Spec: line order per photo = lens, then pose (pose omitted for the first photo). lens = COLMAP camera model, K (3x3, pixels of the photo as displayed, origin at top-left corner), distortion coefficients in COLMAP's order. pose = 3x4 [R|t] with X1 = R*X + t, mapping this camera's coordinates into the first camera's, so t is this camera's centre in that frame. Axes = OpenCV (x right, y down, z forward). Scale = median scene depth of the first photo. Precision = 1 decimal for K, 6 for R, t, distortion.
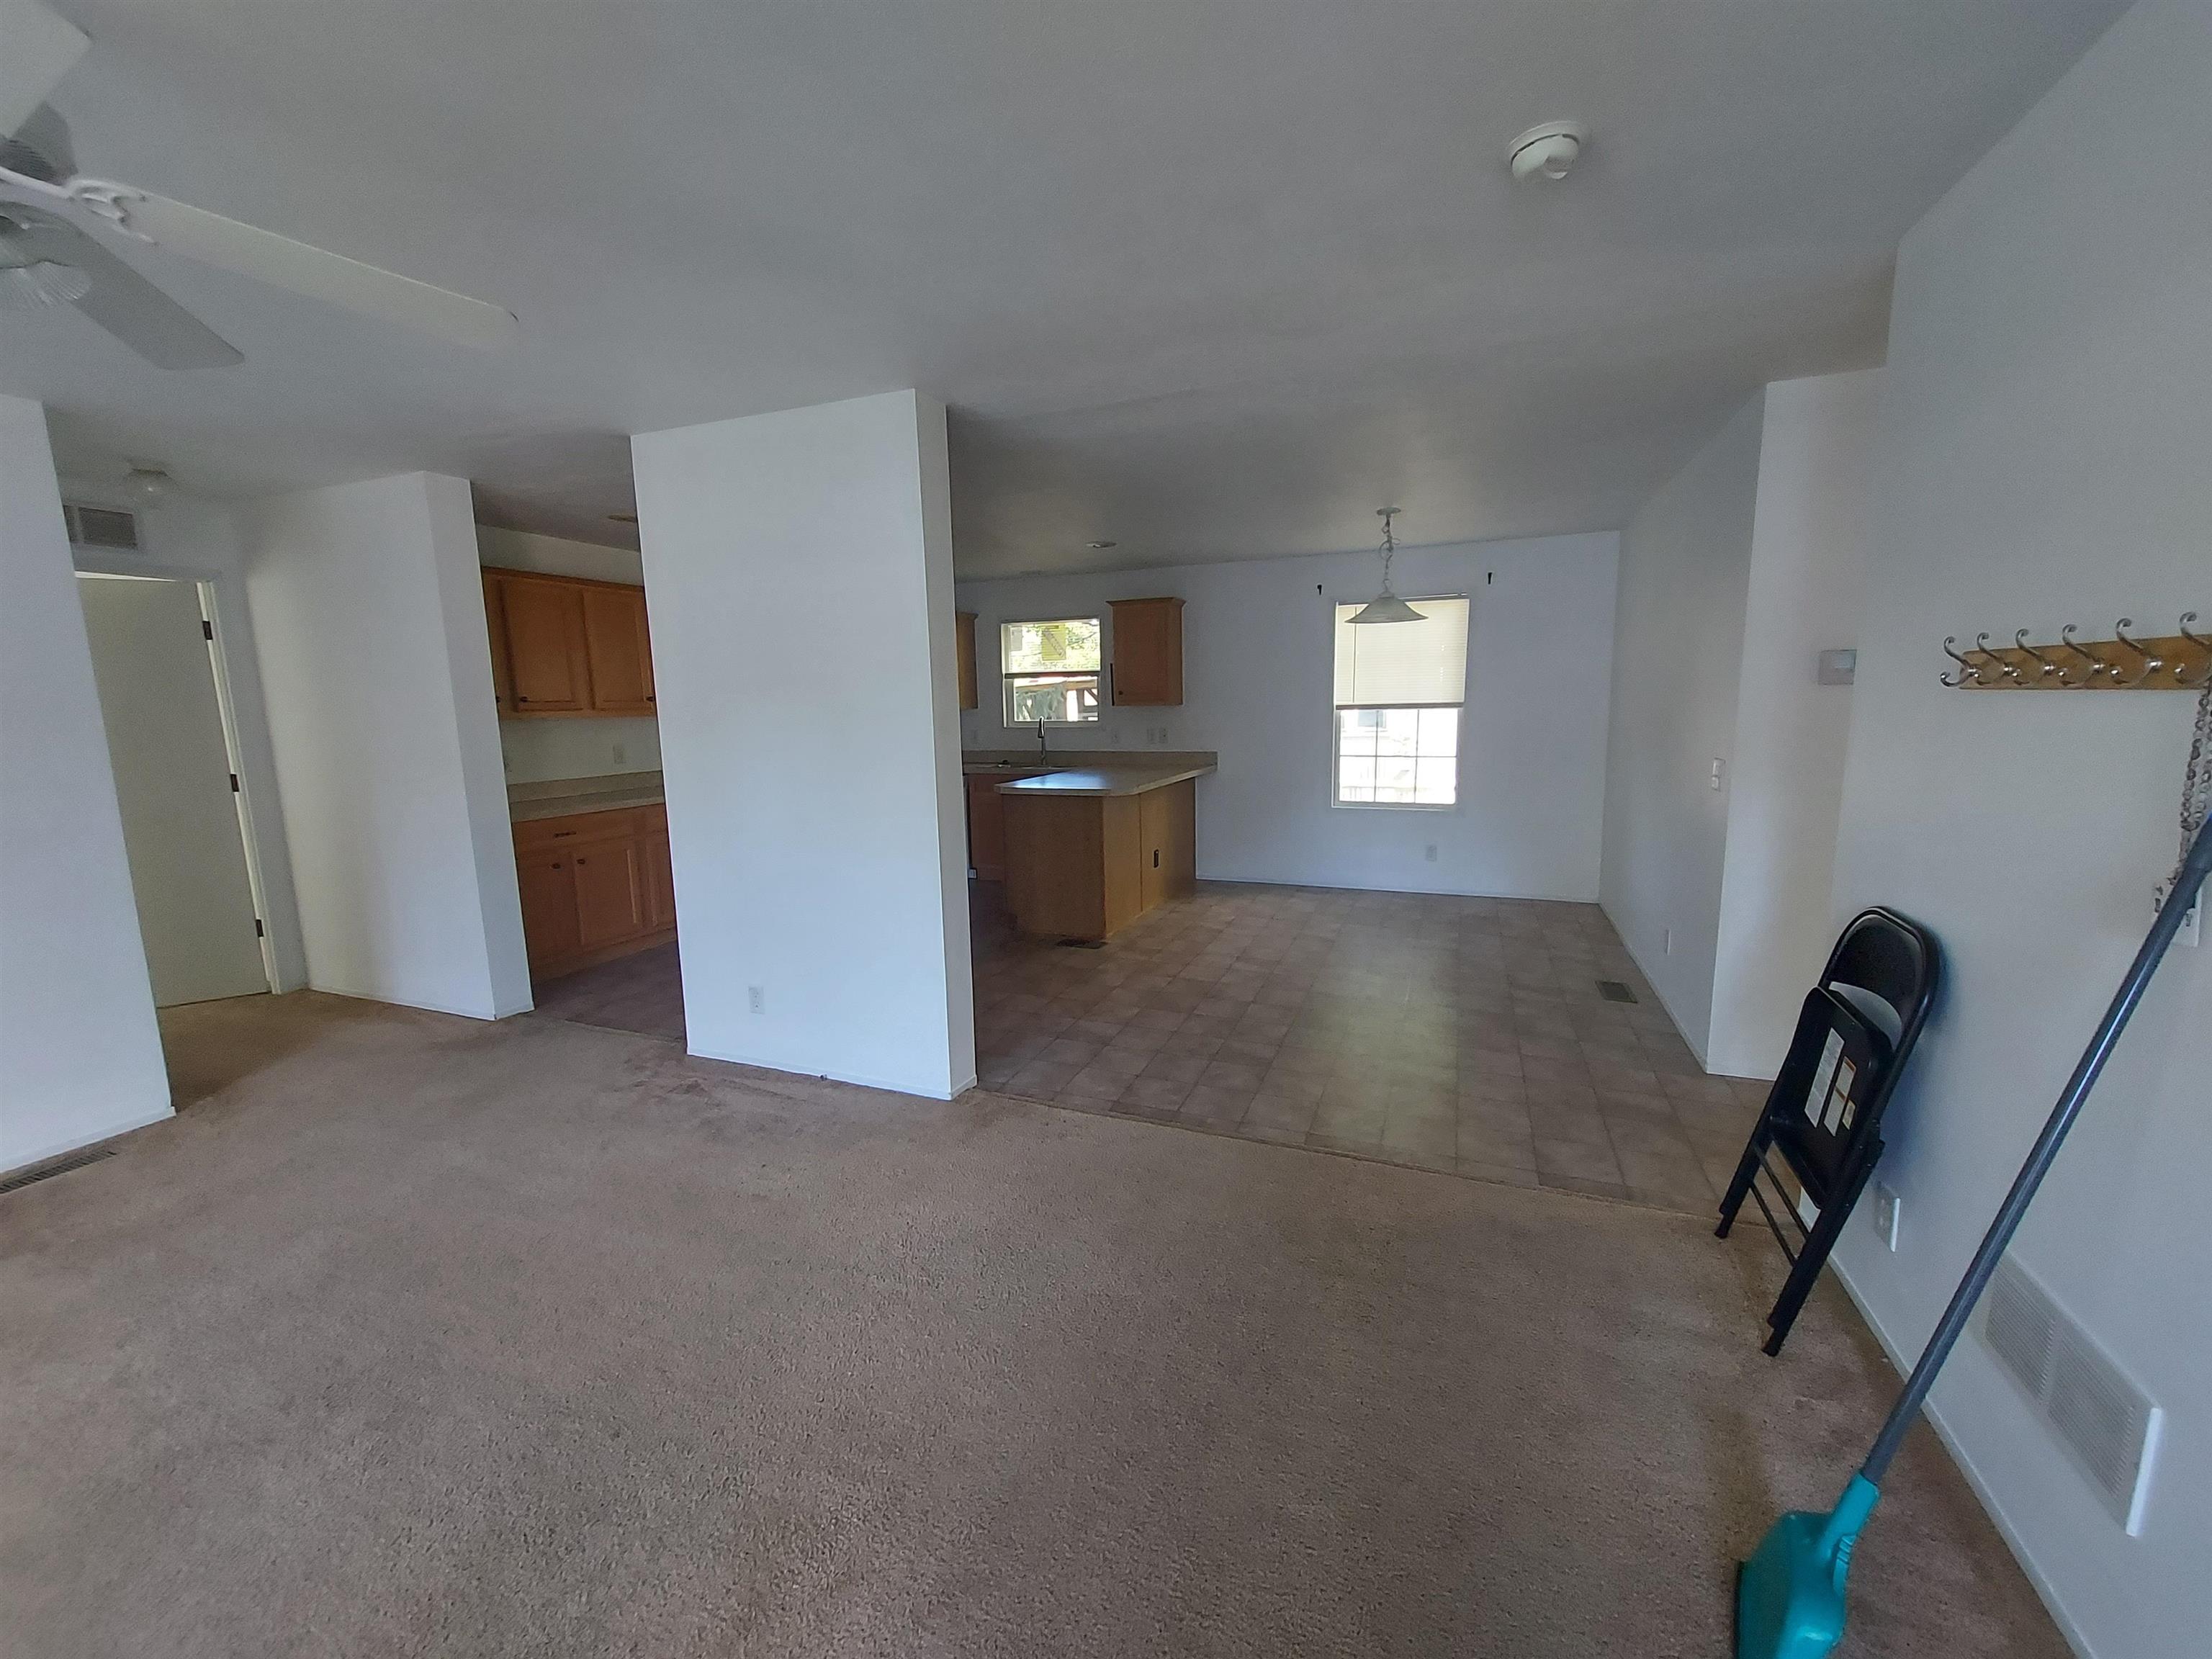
lens RADIAL K [[865.8, 0, 1115.9], [0, 865.8, 827.5], [0, 0, 1]] dist [0.007079, -0.000294]
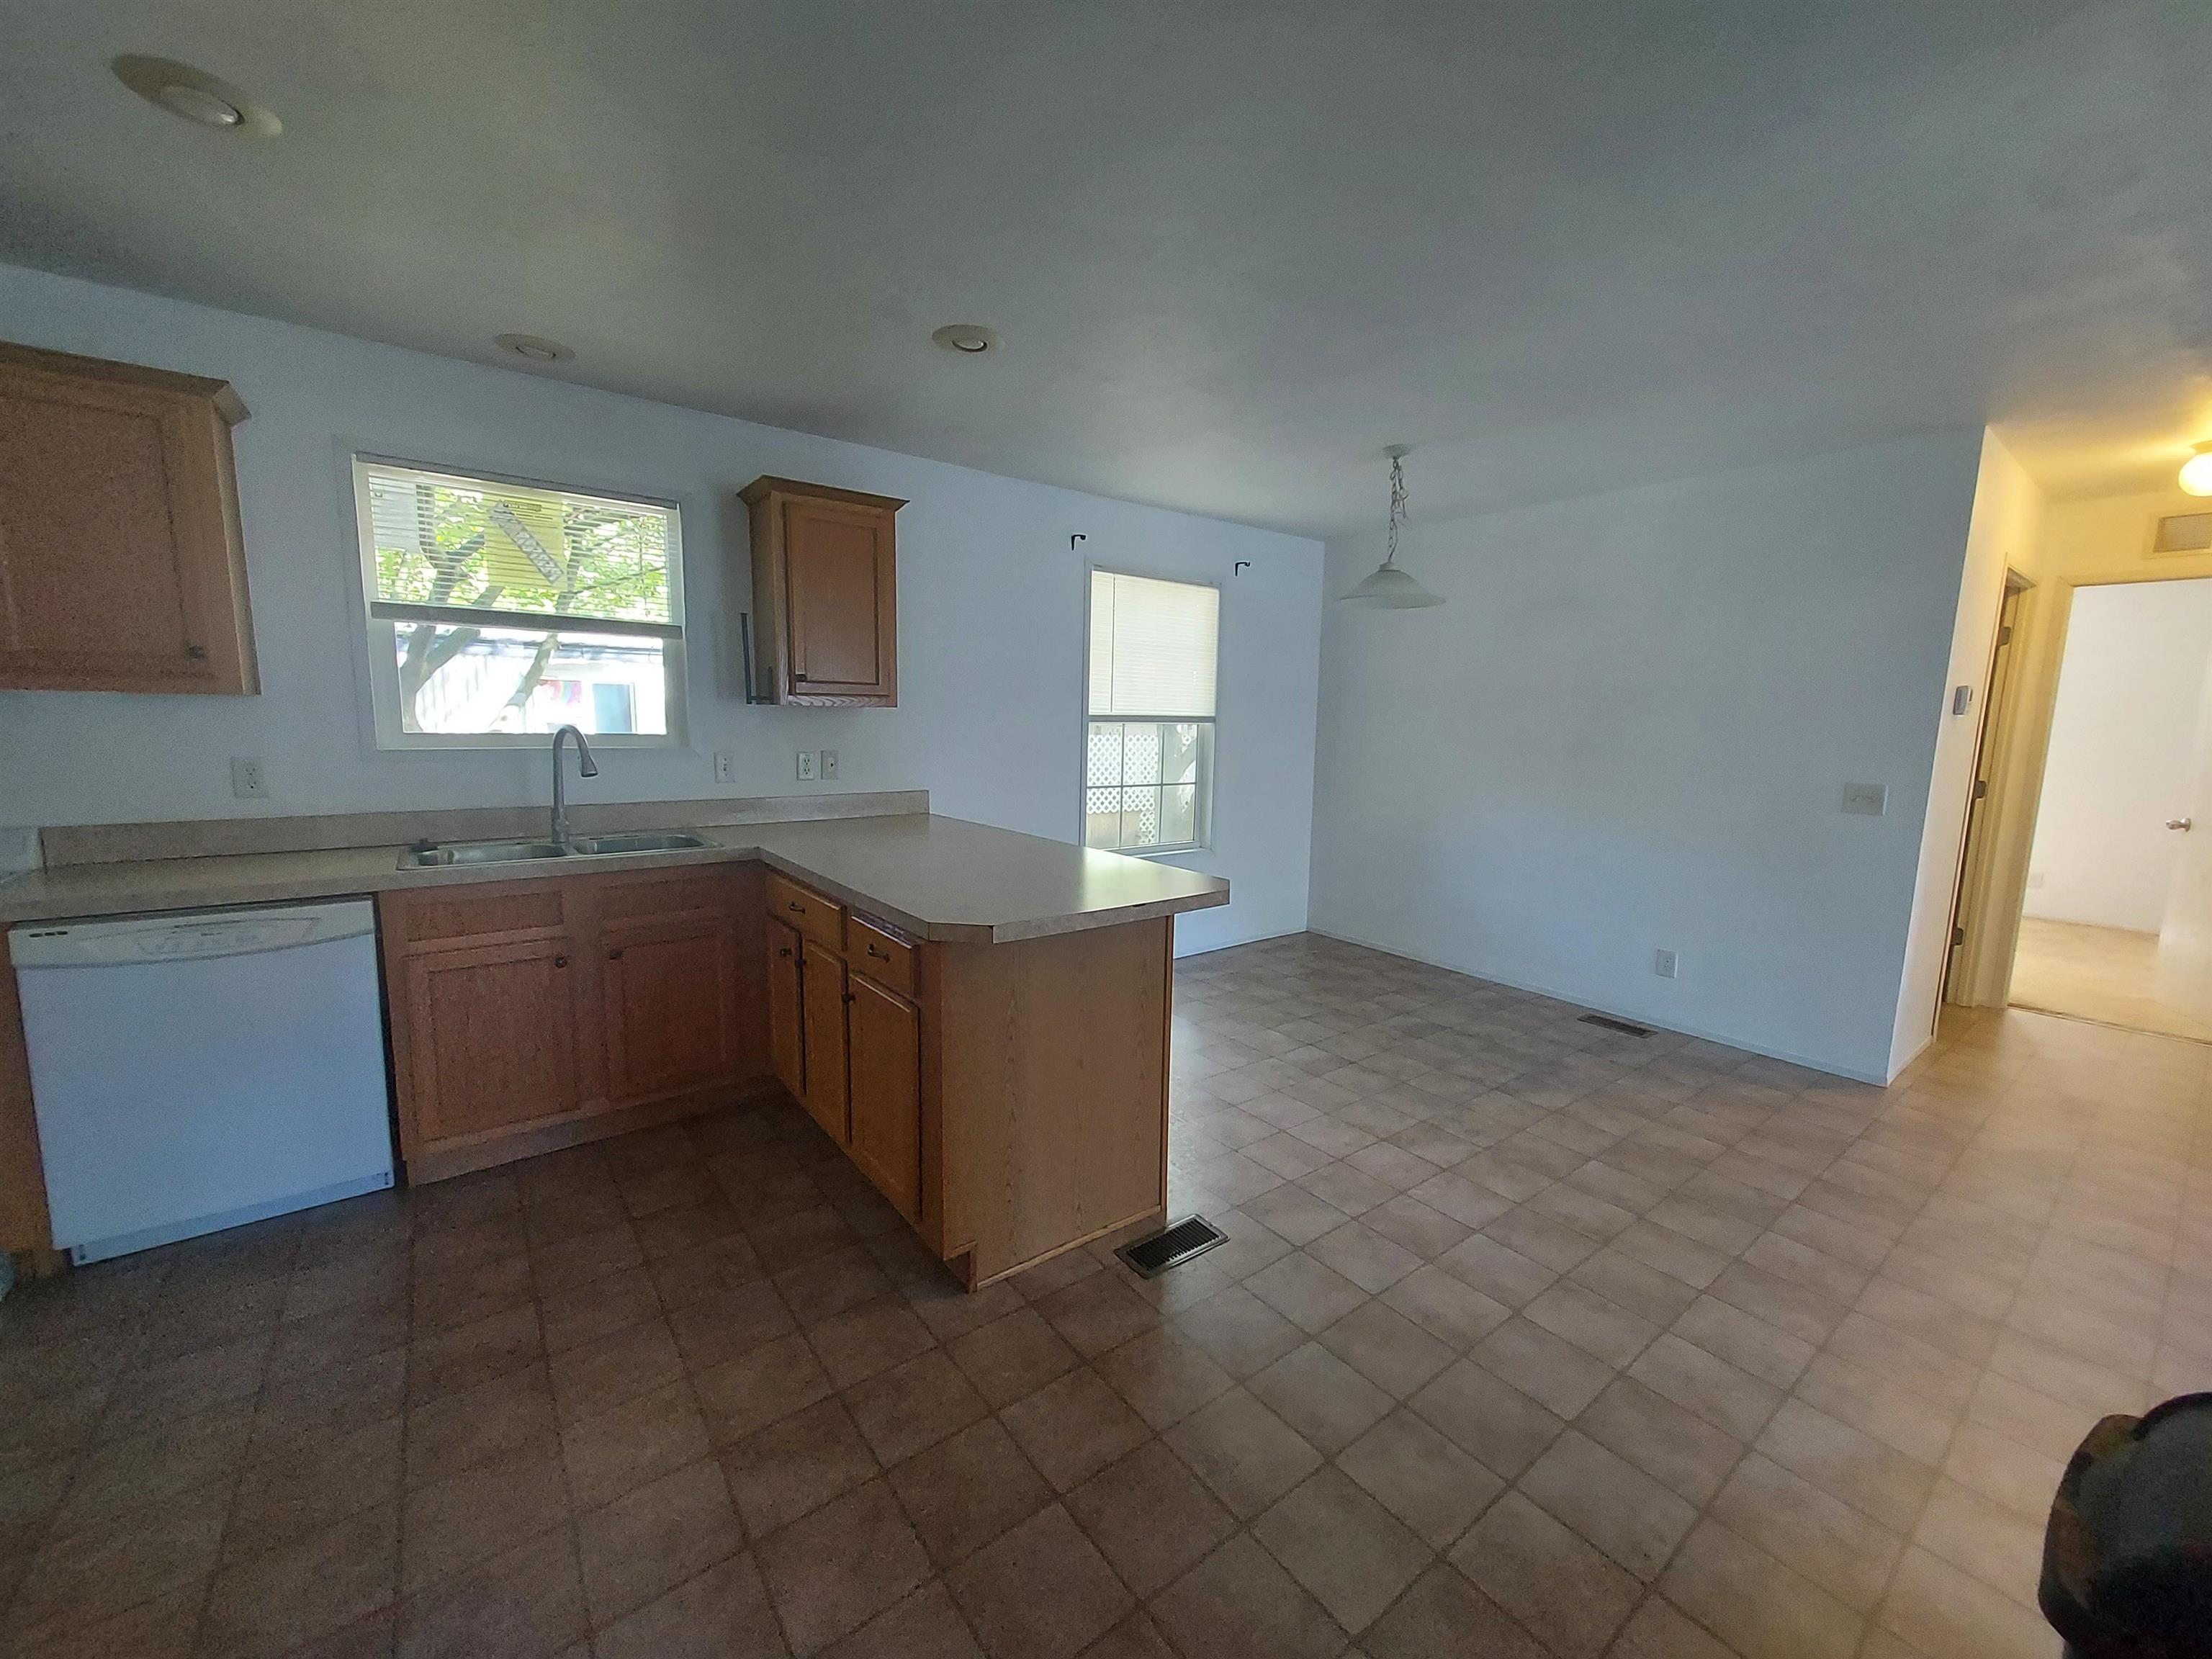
lens RADIAL K [[865.8, 0, 1115.9], [0, 865.8, 827.5], [0, 0, 1]] dist [0.007079, -0.000294]
pose [[0.509442, -0.083585, 0.856436, -0.334374], [0.093268, 0.994771, 0.041607, -0.079153], [-0.855436, 0.058682, 0.514574, 0.635052]]
